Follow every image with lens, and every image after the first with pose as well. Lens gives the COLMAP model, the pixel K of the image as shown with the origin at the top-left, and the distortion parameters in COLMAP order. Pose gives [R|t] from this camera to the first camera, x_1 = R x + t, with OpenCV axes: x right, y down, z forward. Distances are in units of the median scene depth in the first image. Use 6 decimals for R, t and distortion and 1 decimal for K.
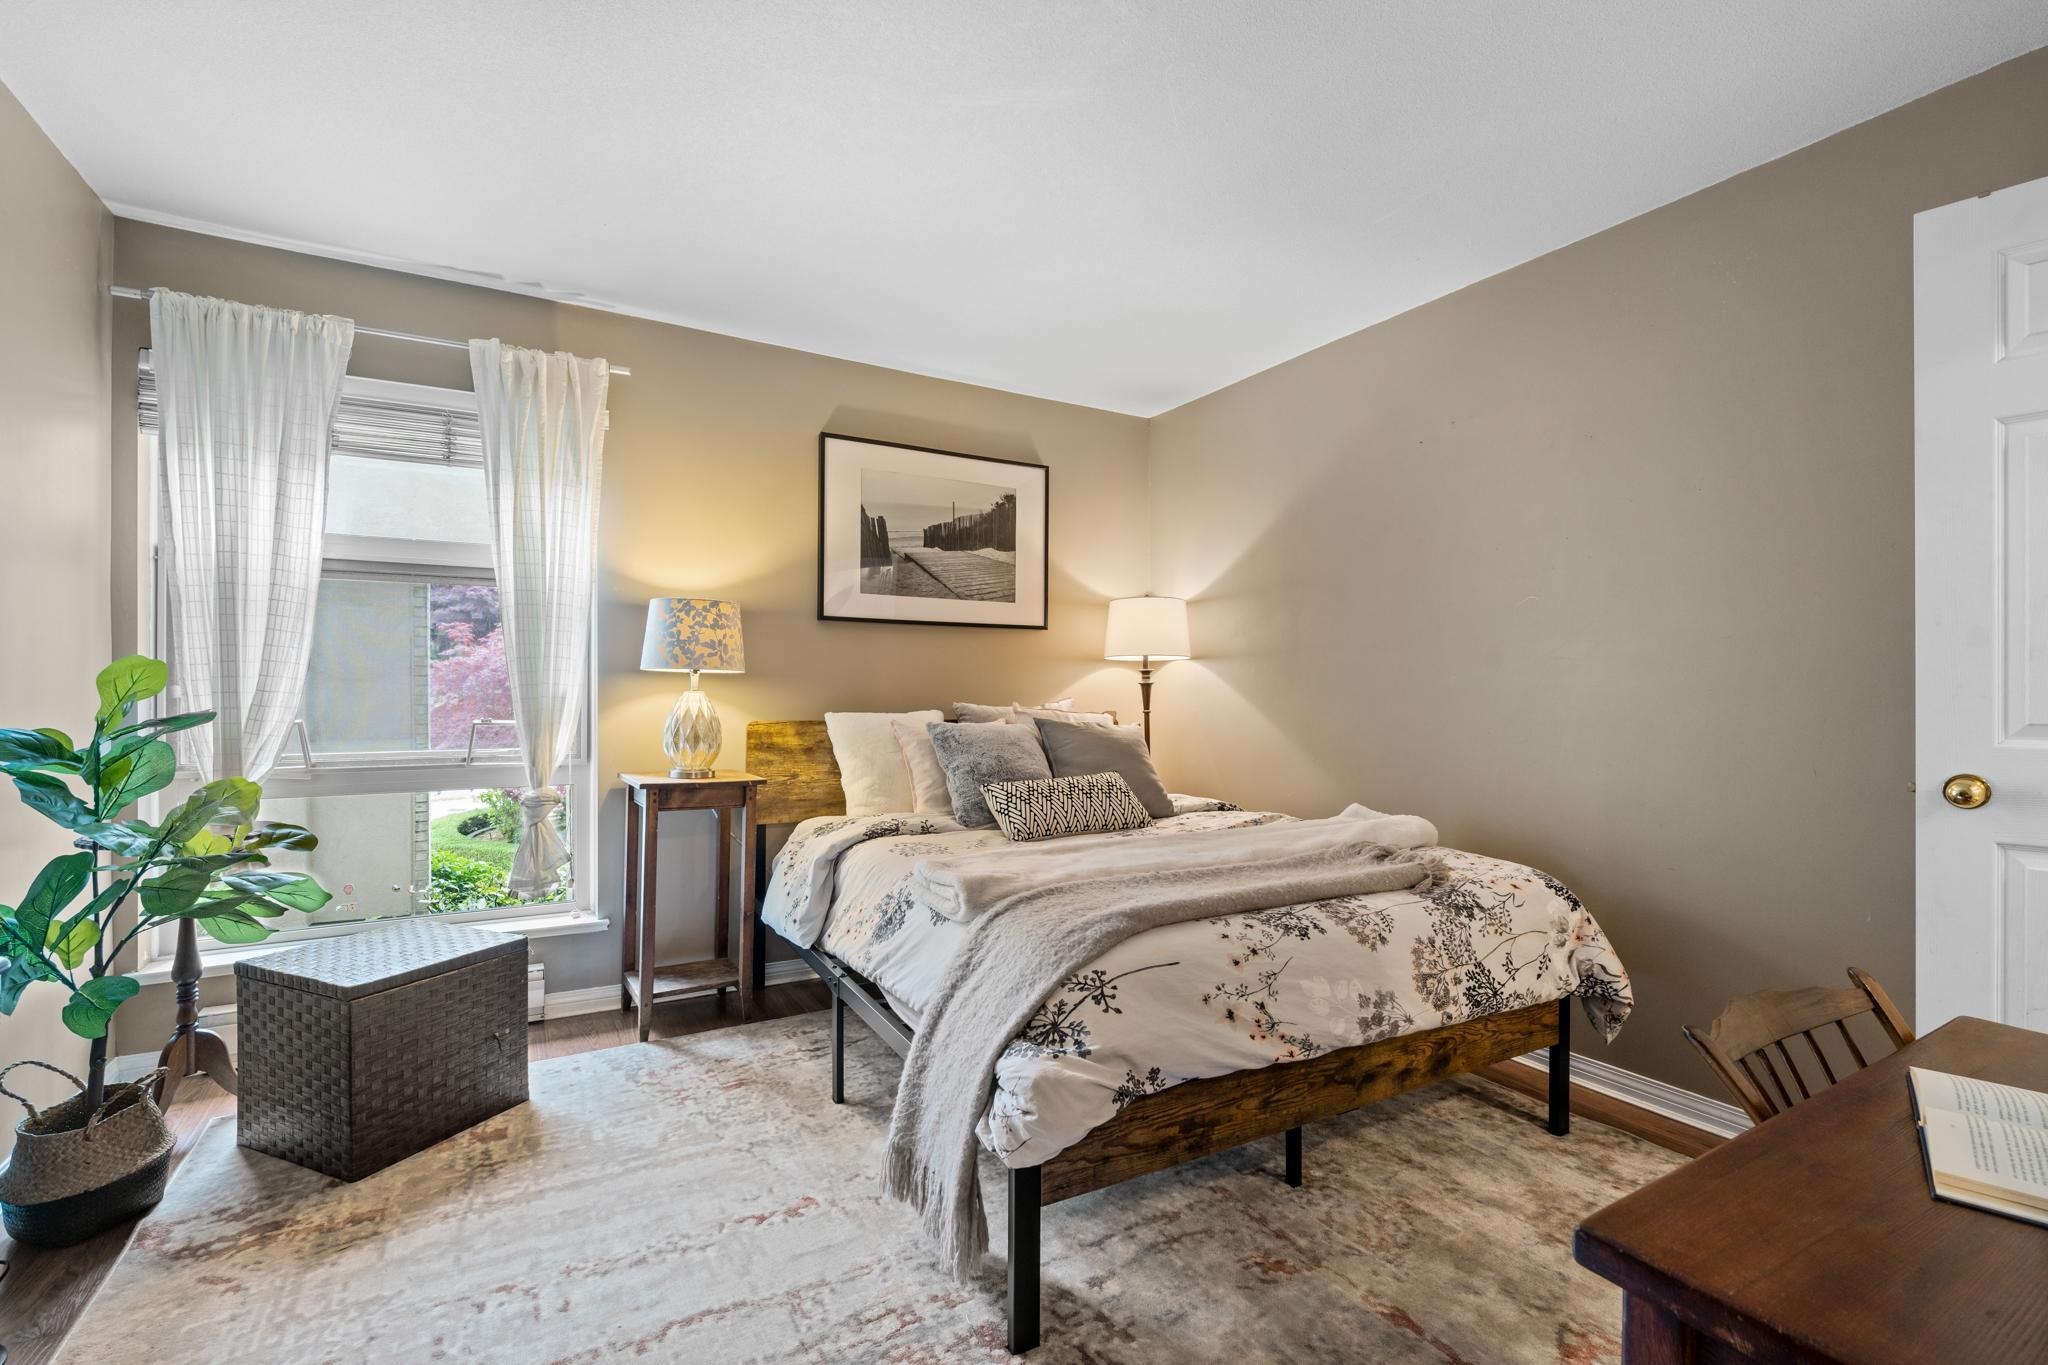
lens RADIAL K [[900.6, 0, 1025.3], [0, 900.6, 720.0], [0, 0, 1]] dist [-0.003218, -0.000462]
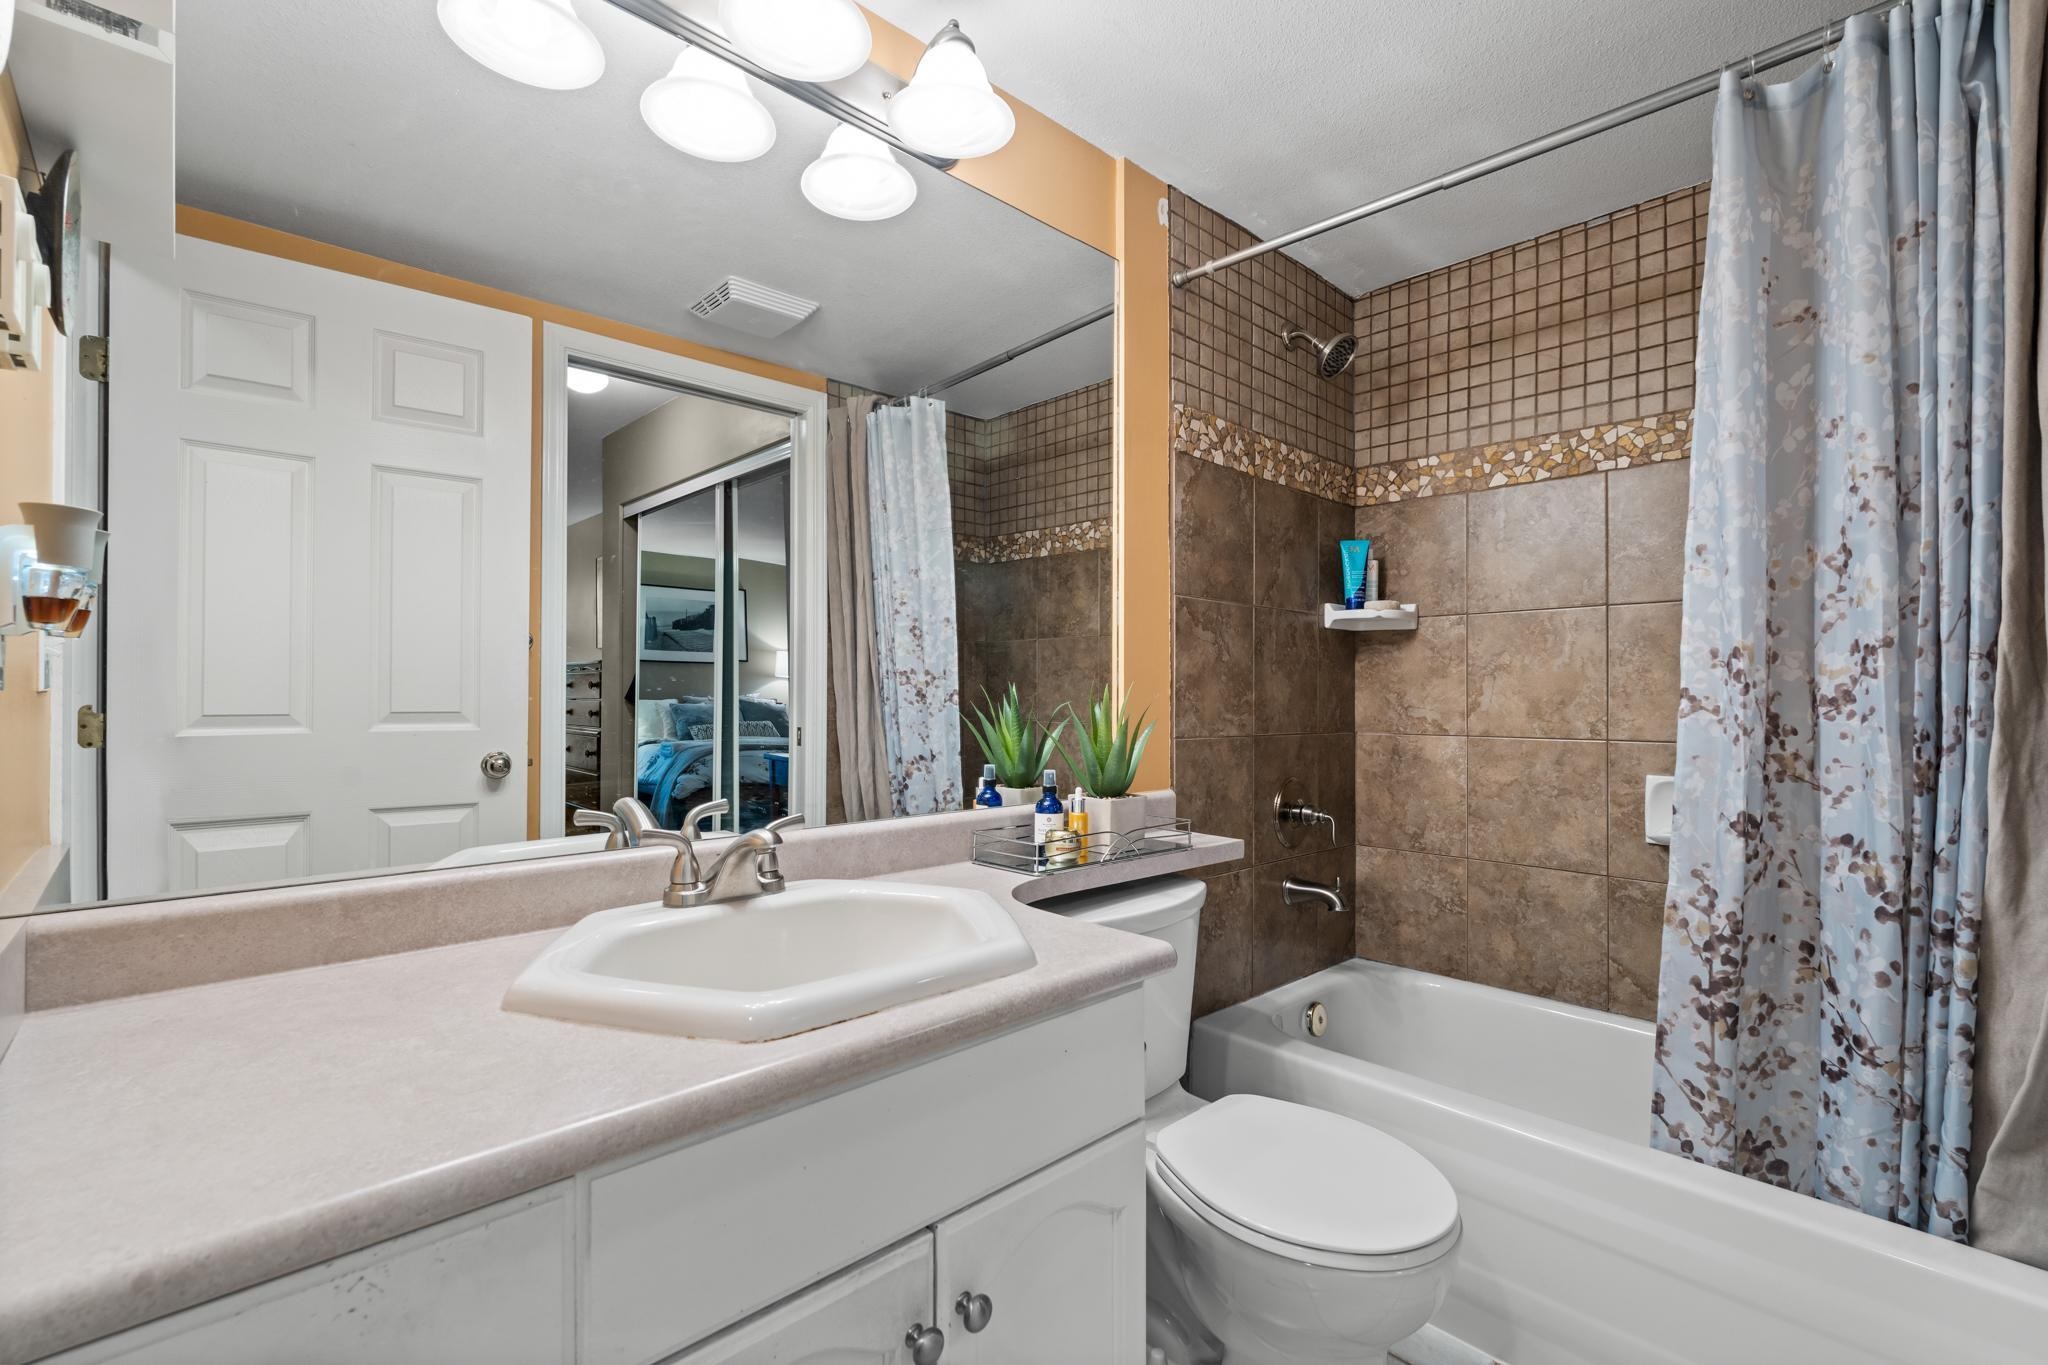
lens RADIAL K [[901.4, 0, 1024.0], [0, 901.4, 682.5], [0, 0, 1]] dist [-0.000685, 0.000233]
pose [[0.972075, 0.017986, 0.233980, 0.297448], [-0.014560, 0.999760, -0.016364, -0.032033], [-0.234218, 0.012500, 0.972104, -1.931173]]
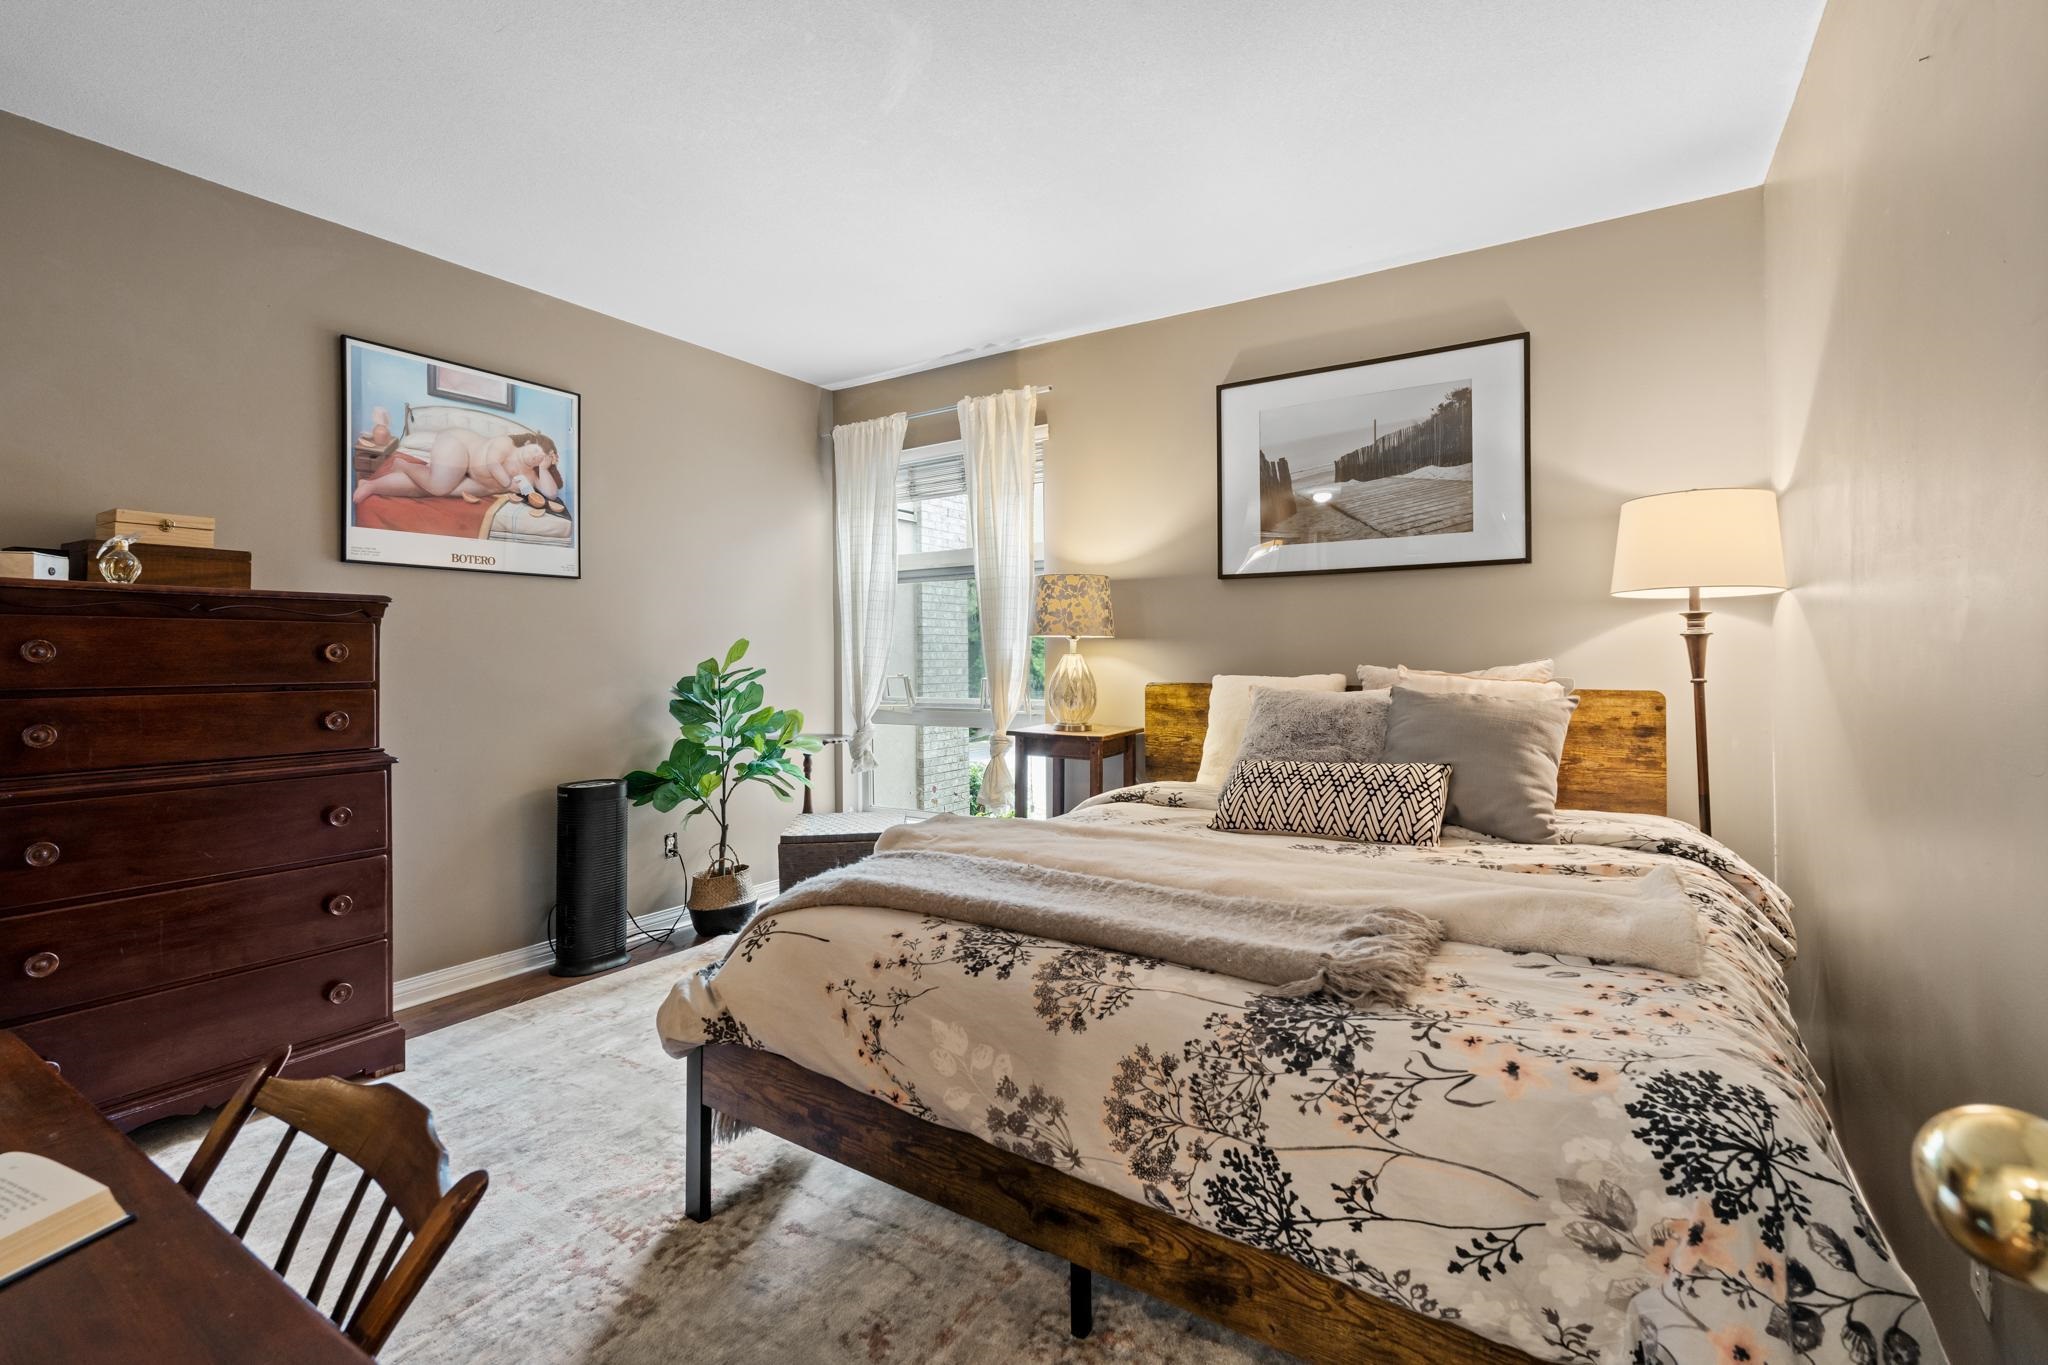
lens RADIAL K [[901.4, 0, 1024.0], [0, 901.4, 682.5], [0, 0, 1]] dist [-0.000685, 0.000233]
pose [[0.459879, 0.018556, -0.887788, 0.639179], [-0.019824, 0.999747, 0.010627, -0.007841], [0.887760, 0.012712, 0.460130, 0.436771]]
